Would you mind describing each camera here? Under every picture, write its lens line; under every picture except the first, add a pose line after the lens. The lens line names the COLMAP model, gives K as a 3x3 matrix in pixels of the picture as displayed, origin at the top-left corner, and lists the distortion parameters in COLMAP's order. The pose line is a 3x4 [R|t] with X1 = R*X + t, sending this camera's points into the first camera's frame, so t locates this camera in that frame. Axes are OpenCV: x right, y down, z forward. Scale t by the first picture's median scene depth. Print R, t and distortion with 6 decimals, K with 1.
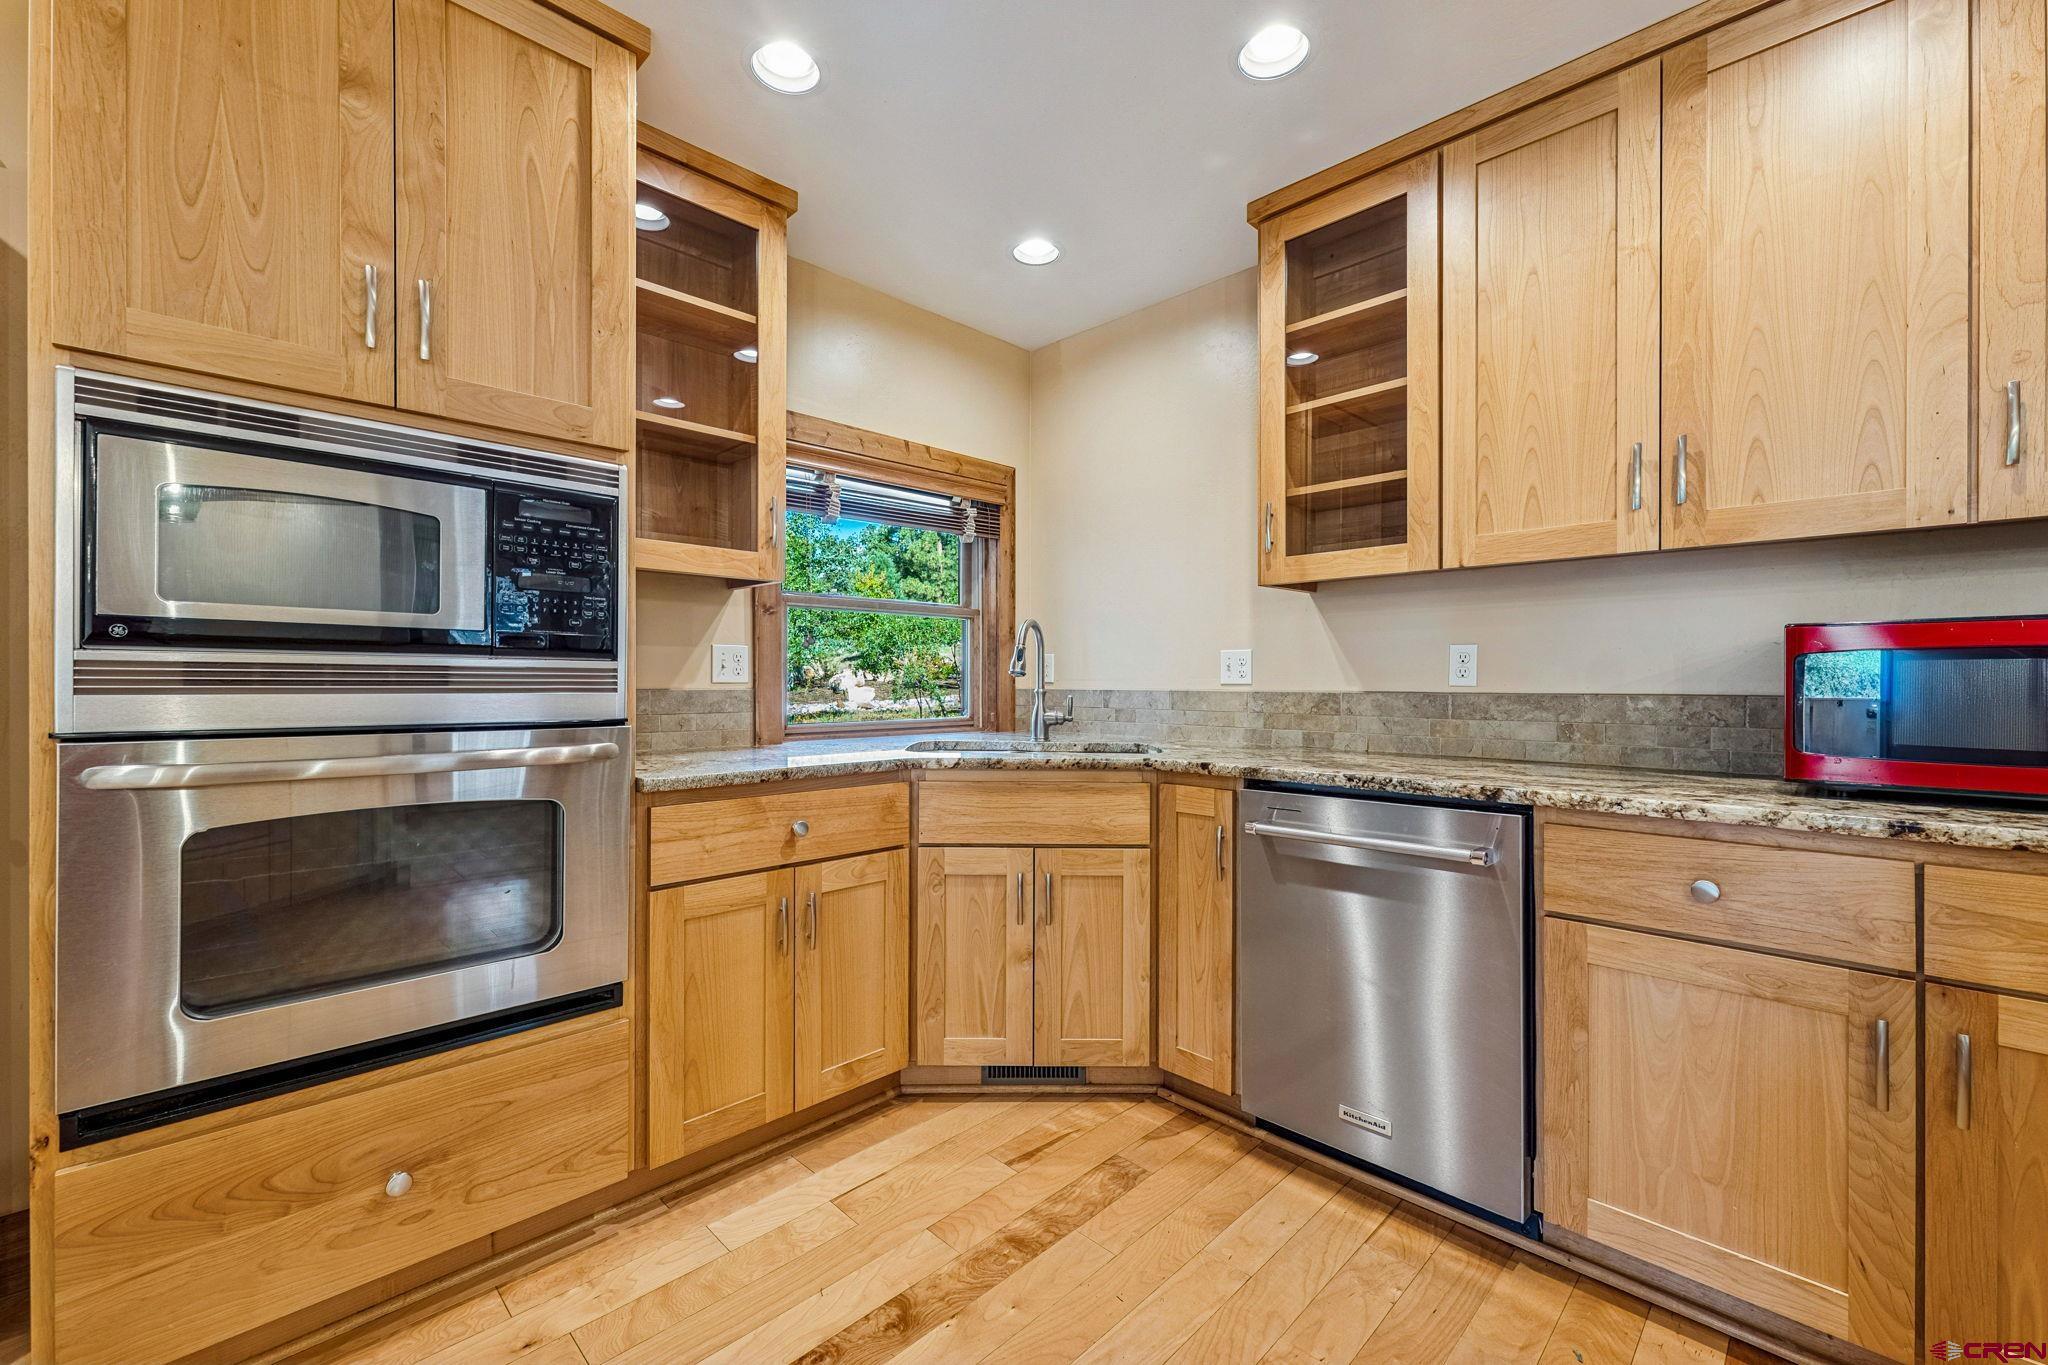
lens RADIAL K [[840.2, 0, 1031.6], [0, 840.2, 683.8], [0, 0, 1]] dist [0.001452, -0.000315]
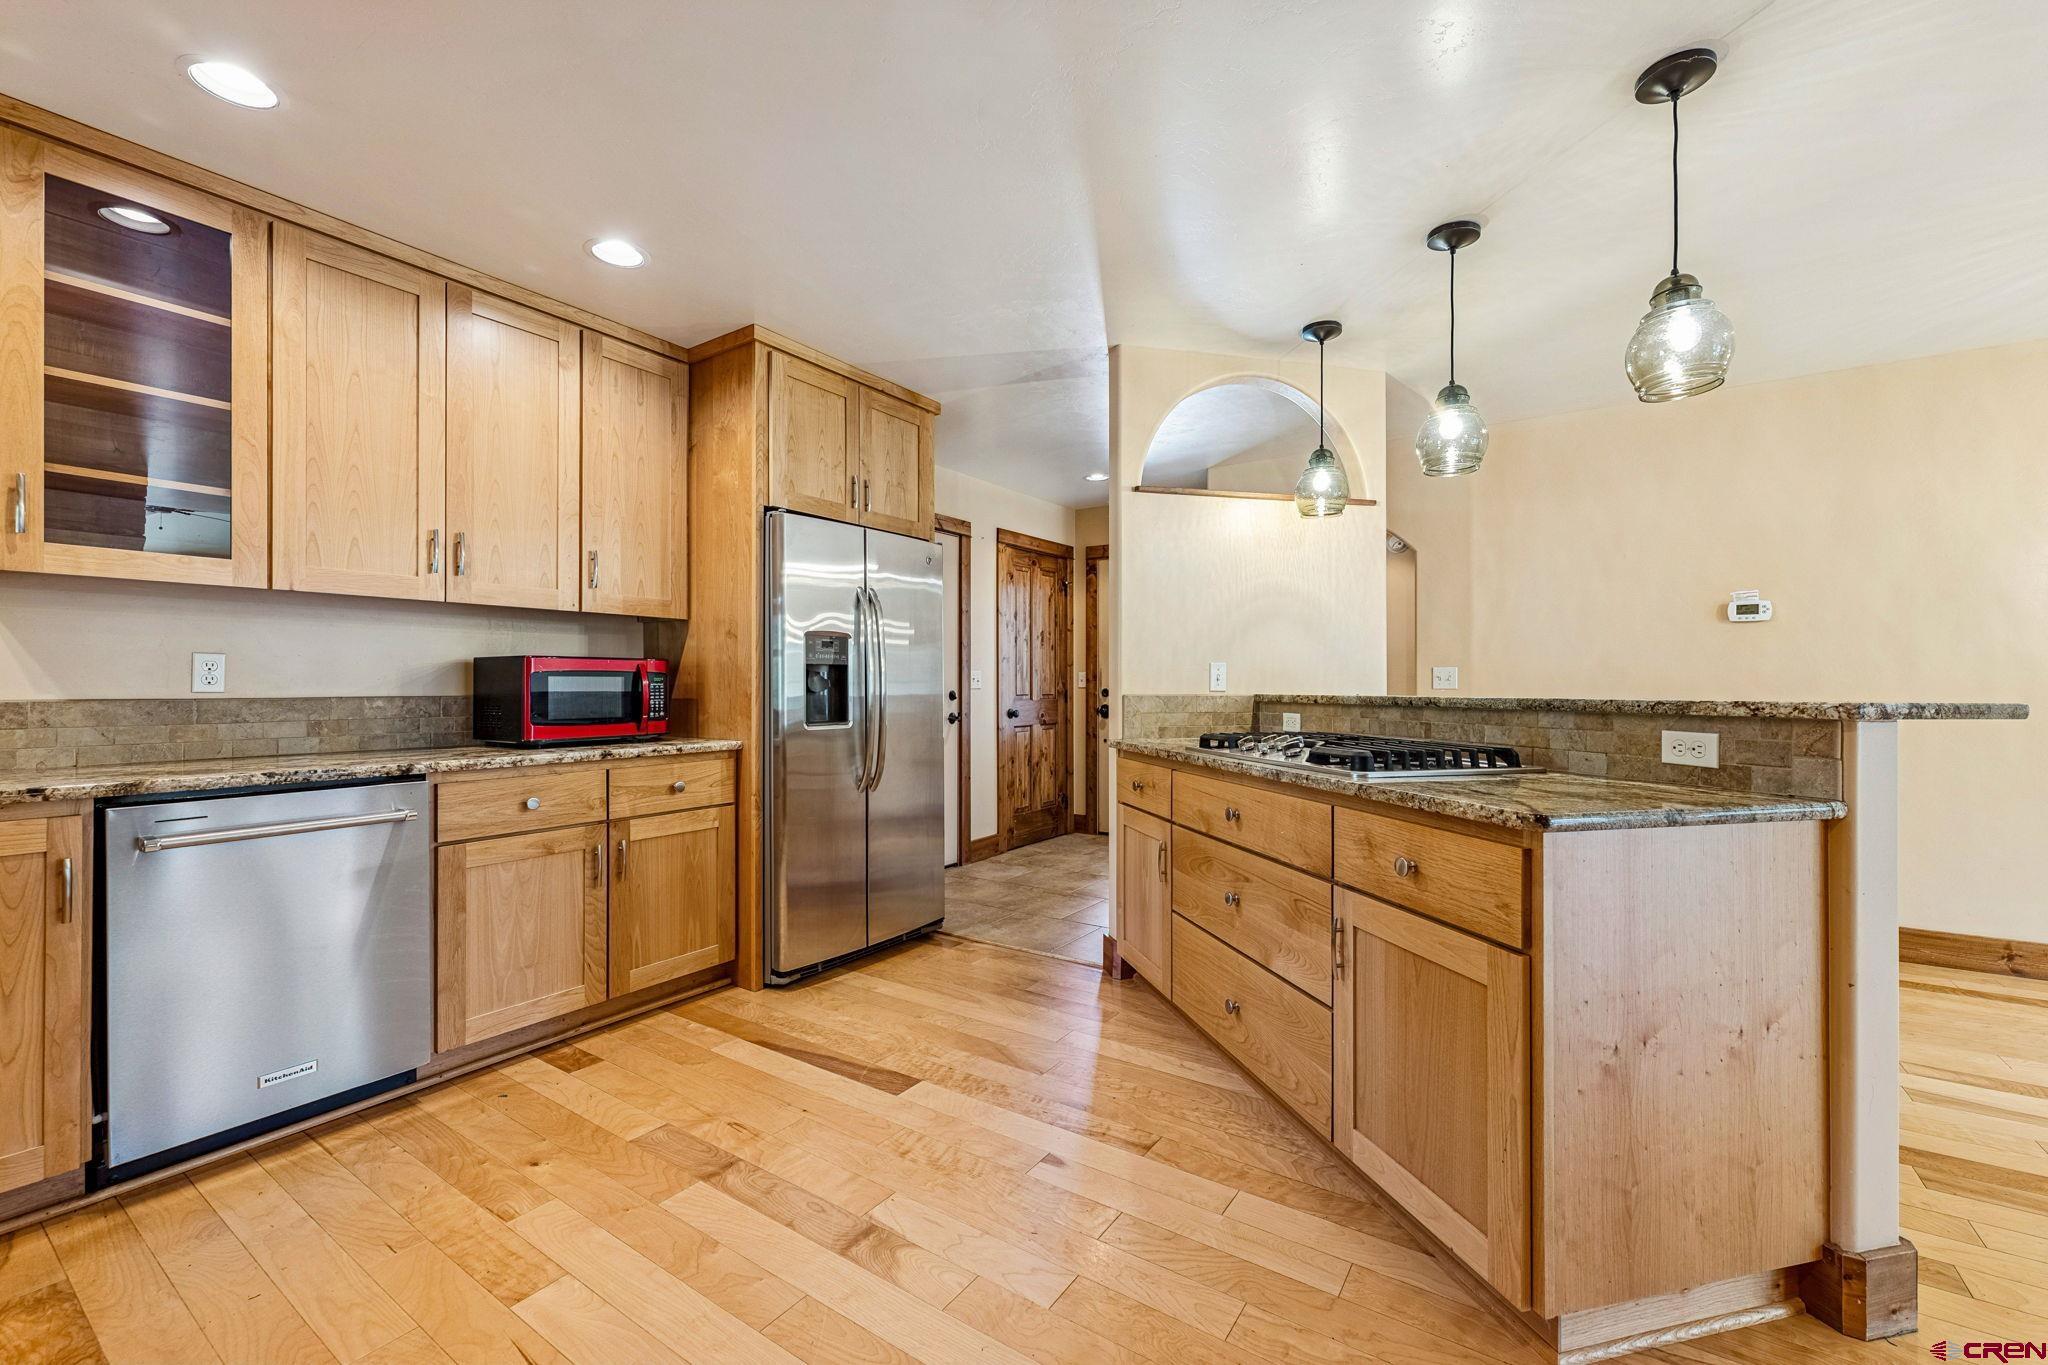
lens RADIAL K [[840.2, 0, 1015.5], [0, 840.2, 683.9], [0, 0, 1]] dist [0.001452, -0.000315]
pose [[-0.174613, 0.001017, 0.984637, -0.727422], [0.004237, 0.999991, -0.000281, -0.003383], [-0.984628, 0.004123, -0.174616, 0.185344]]
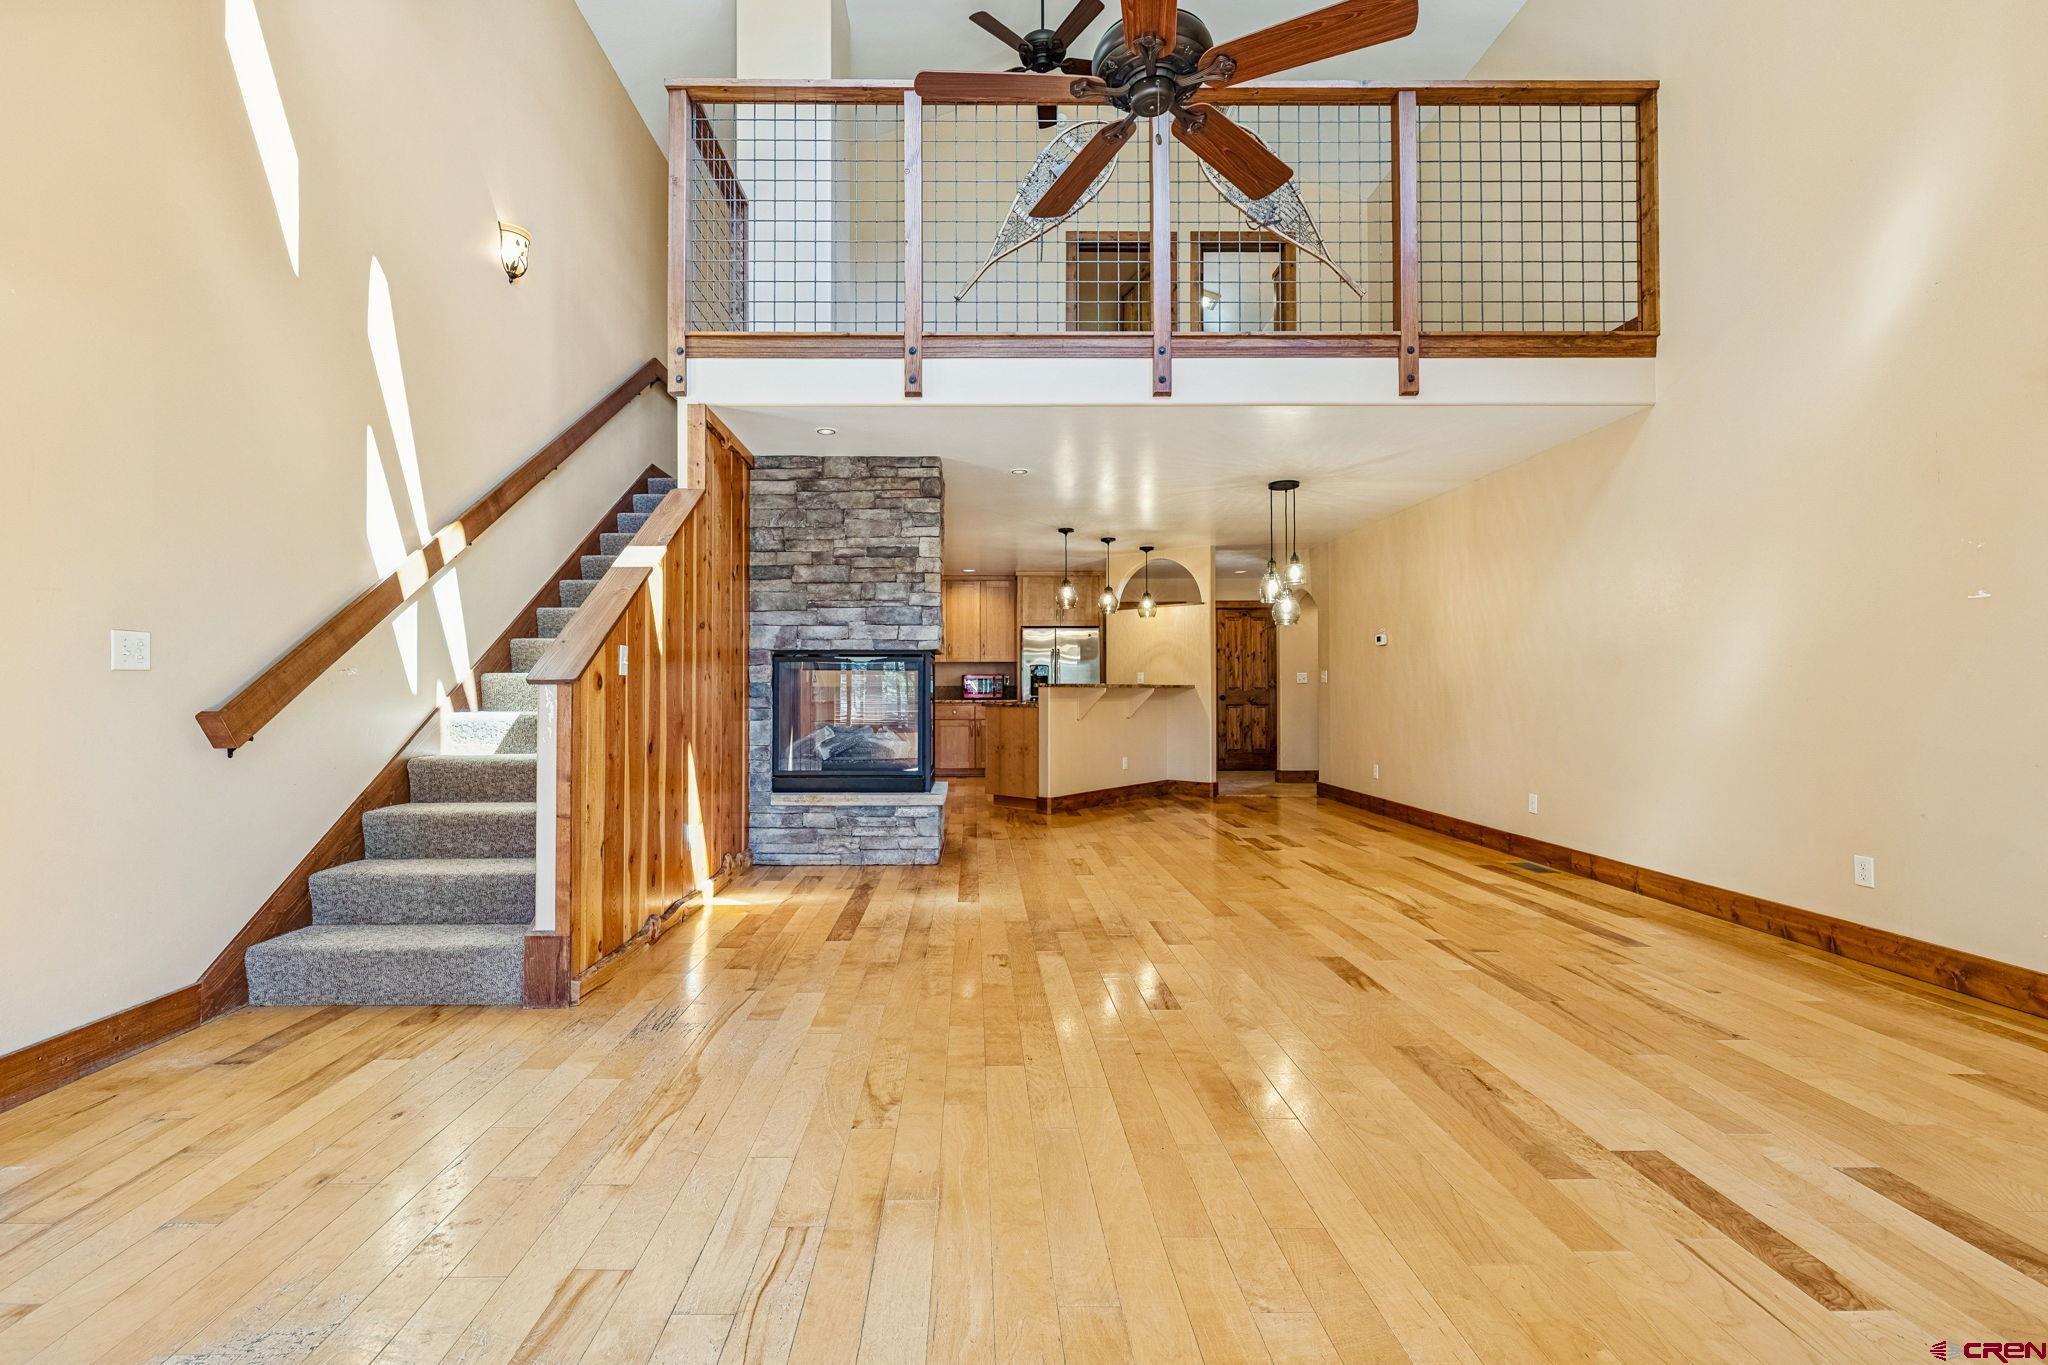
lens RADIAL K [[844.3, 0, 1017.8], [0, 844.3, 682.3], [0, 0, 1]] dist [-0.000839, -0.000269]
pose [[0.700378, 0.004077, 0.713760, -2.437198], [0.004298, 0.999941, -0.009929, 0.039483], [-0.713759, 0.010022, 0.700320, -2.691256]]
